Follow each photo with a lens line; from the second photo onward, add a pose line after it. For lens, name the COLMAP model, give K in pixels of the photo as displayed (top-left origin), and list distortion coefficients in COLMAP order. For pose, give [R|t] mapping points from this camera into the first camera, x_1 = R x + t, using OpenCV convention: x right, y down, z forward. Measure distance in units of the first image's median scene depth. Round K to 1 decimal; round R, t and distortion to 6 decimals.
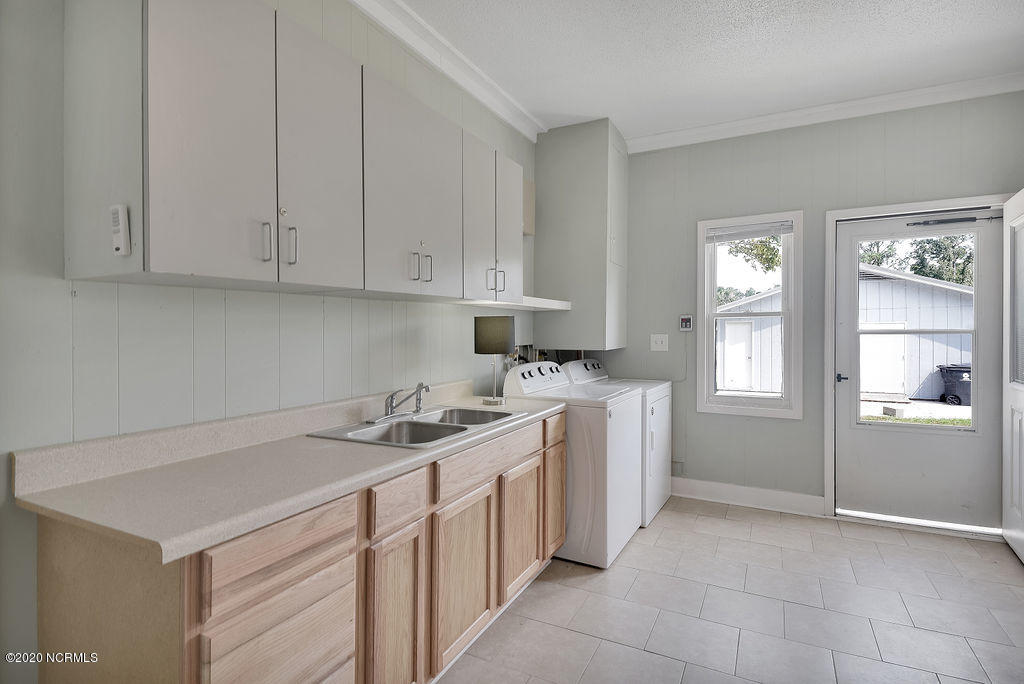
lens RADIAL K [[507.1, 0, 527.9], [0, 507.1, 340.5], [0, 0, 1]] dist [0.001761, -0.010310]
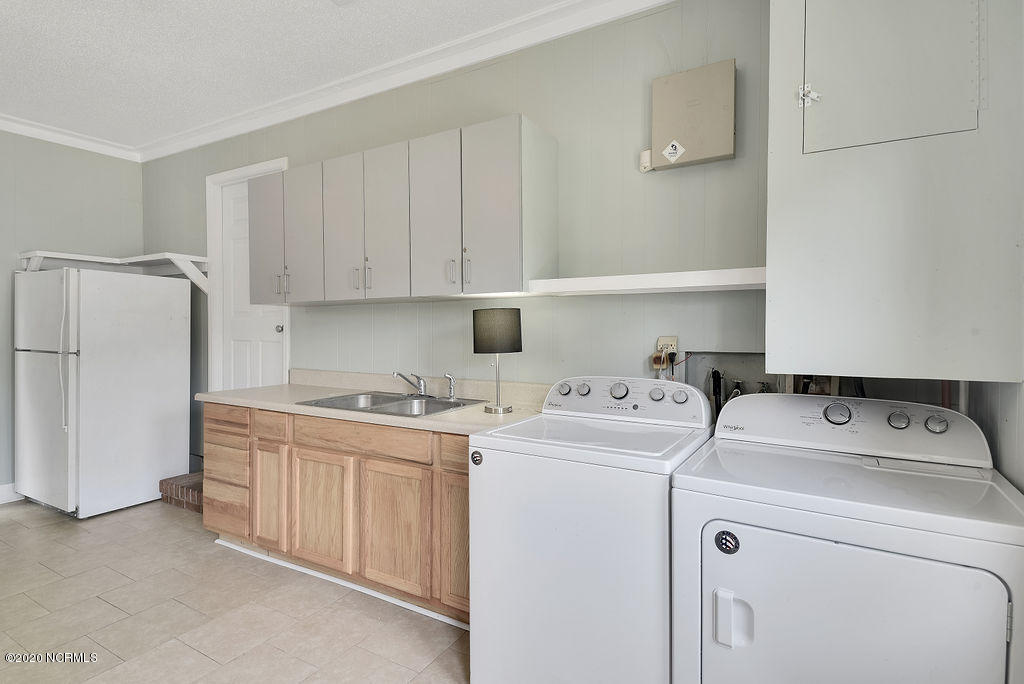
lens RADIAL K [[507.1, 0, 527.9], [0, 507.1, 340.5], [0, 0, 1]] dist [0.001761, -0.010310]
pose [[-0.073296, 0.029349, -0.996878, 0.827910], [-0.010078, 0.999494, 0.030167, -0.021958], [0.997259, 0.012258, -0.072963, 1.180386]]
